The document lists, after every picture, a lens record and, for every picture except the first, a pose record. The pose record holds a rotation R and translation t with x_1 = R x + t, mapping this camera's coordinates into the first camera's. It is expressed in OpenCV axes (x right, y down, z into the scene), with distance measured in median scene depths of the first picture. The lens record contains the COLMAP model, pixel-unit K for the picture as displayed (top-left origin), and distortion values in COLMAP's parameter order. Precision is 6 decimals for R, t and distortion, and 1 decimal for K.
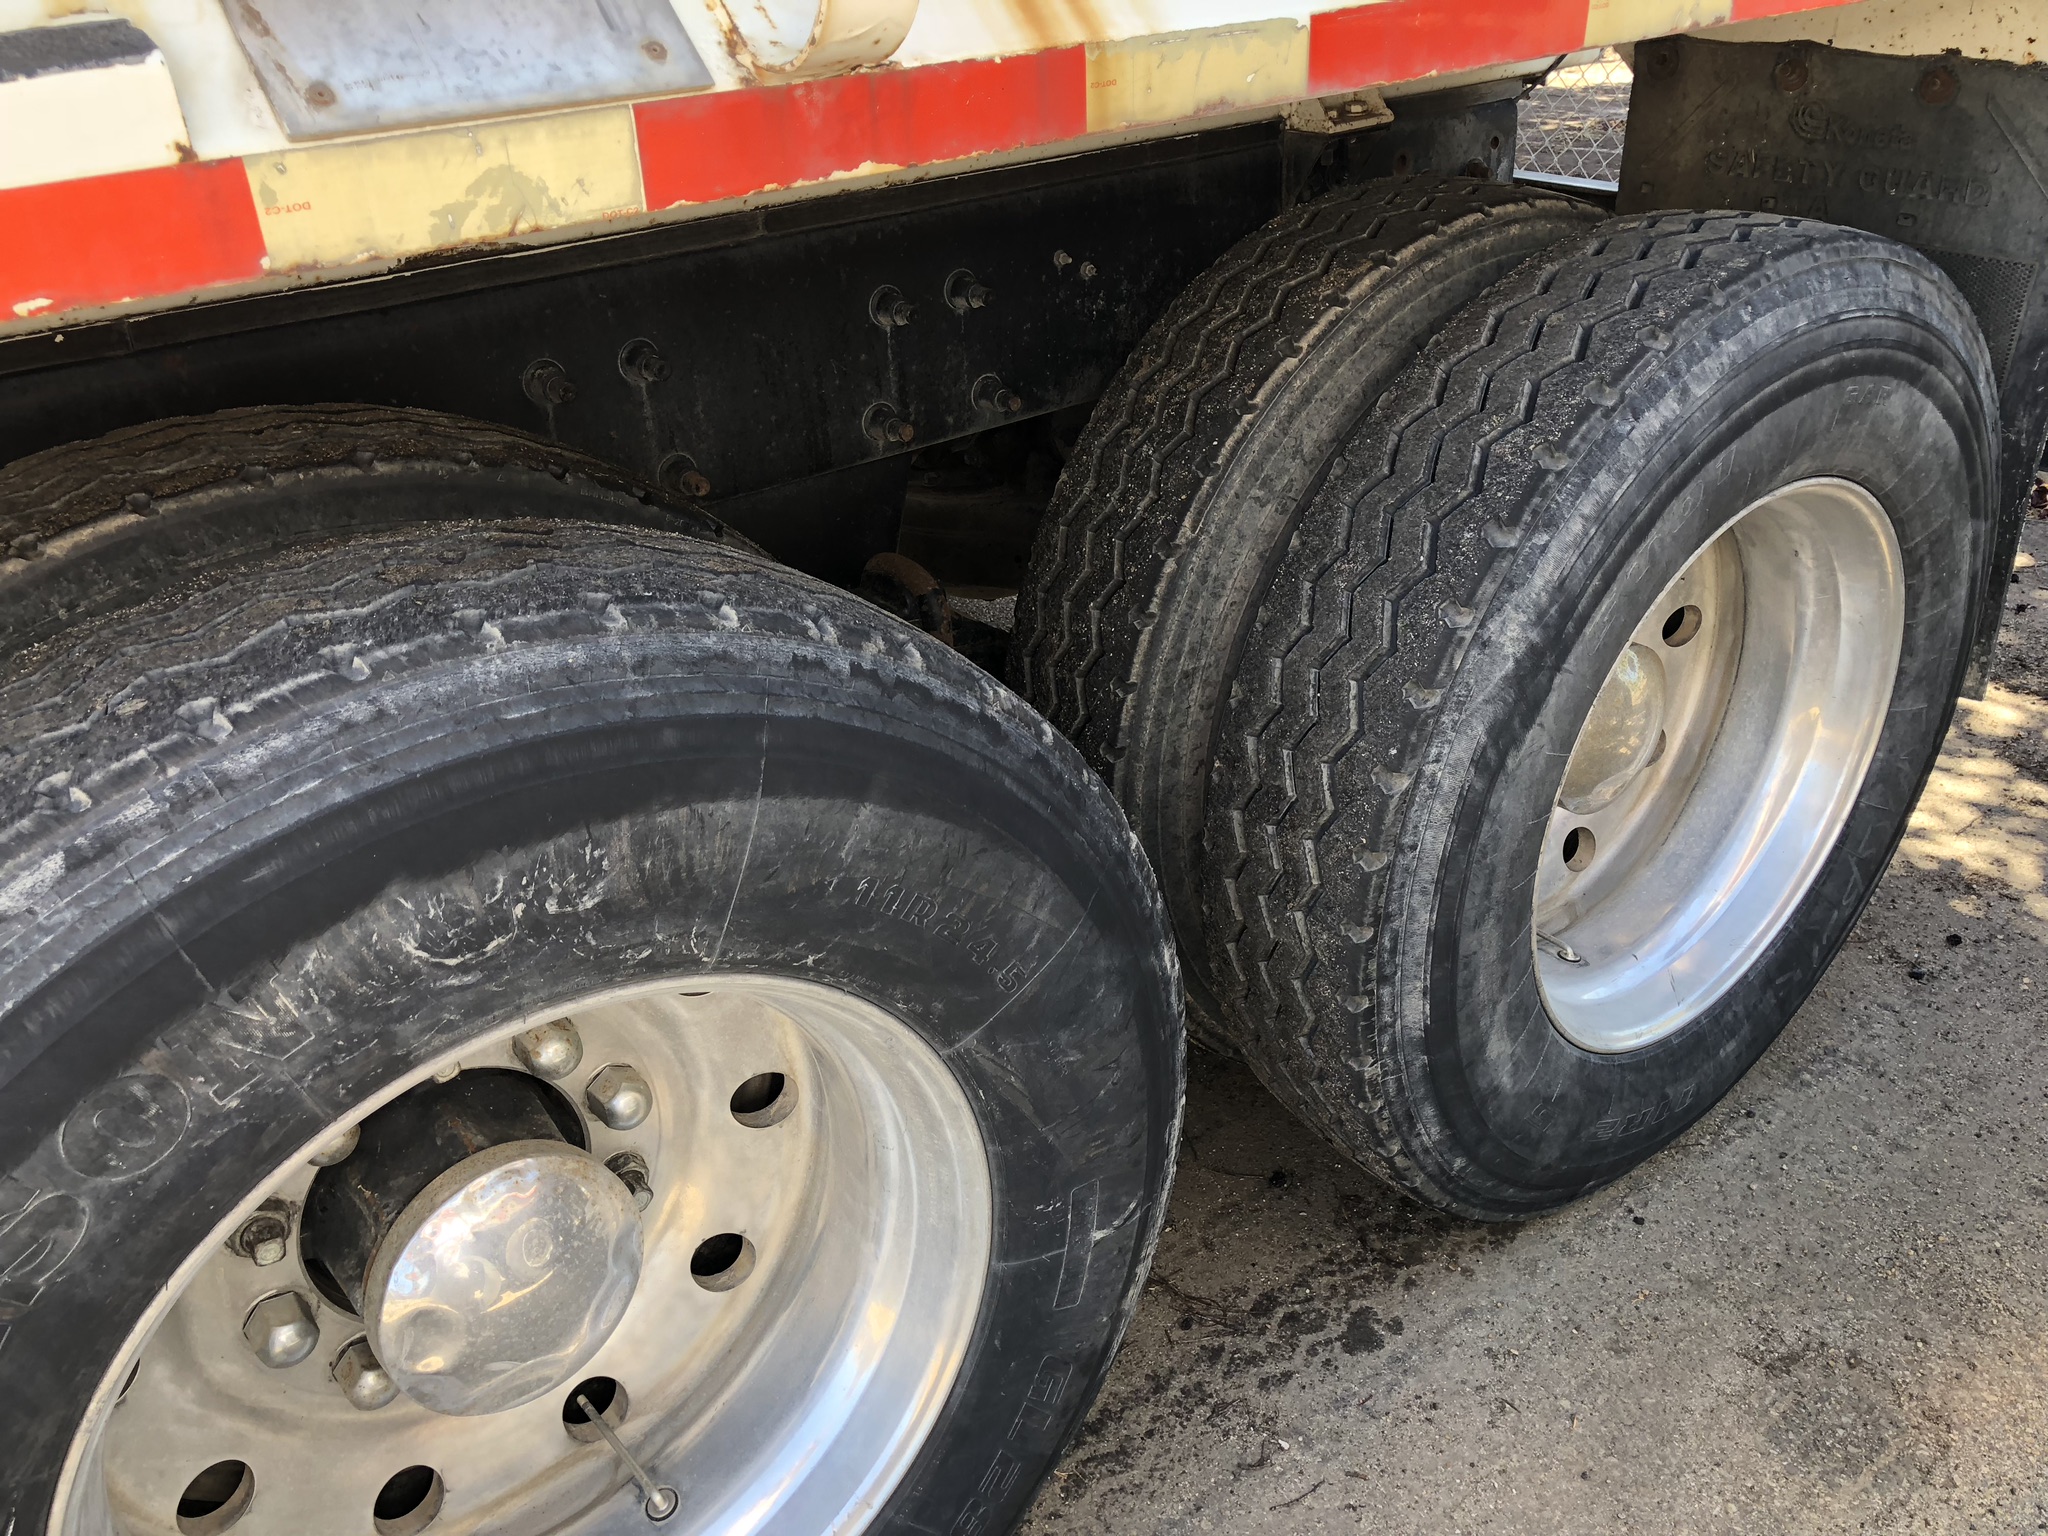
lens RADIAL K [[1679.2, 0, 1030.3], [0, 1679.2, 771.0], [0, 0, 1]] dist [0.022950, -0.006997]
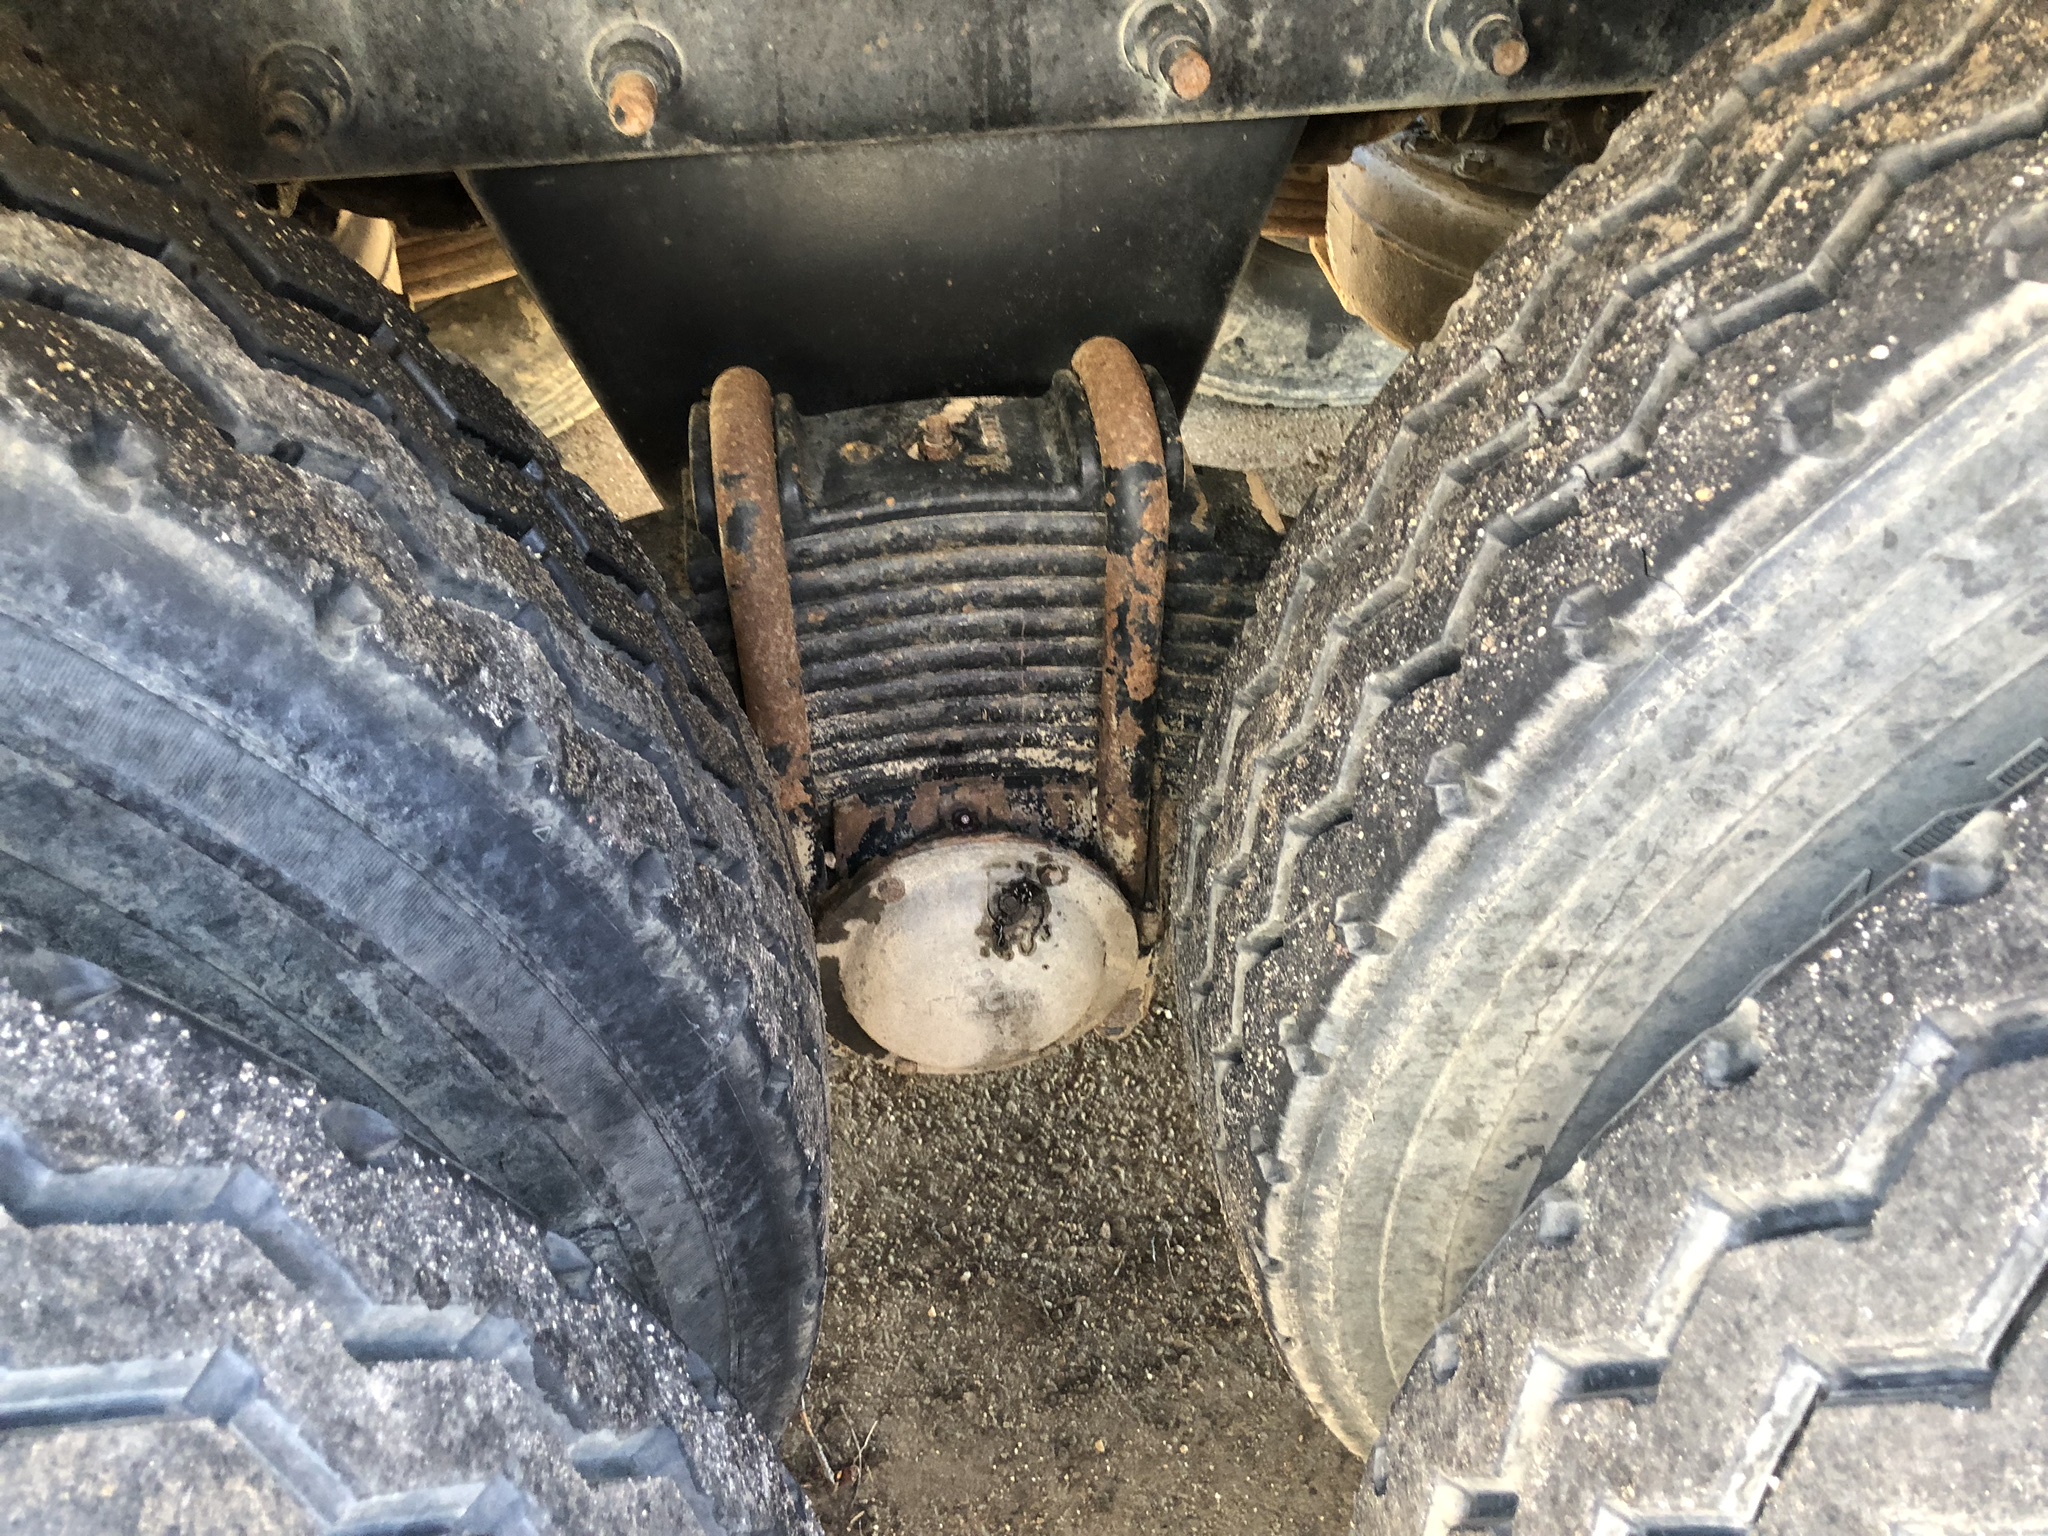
lens RADIAL K [[1679.2, 0, 1011.7], [0, 1679.2, 759.0], [0, 0, 1]] dist [0.022950, -0.006997]
pose [[0.861990, 0.357864, -0.359036, 0.109690], [-0.261534, 0.920672, 0.289764, -0.173691], [0.434250, -0.155874, 0.887204, 0.653148]]
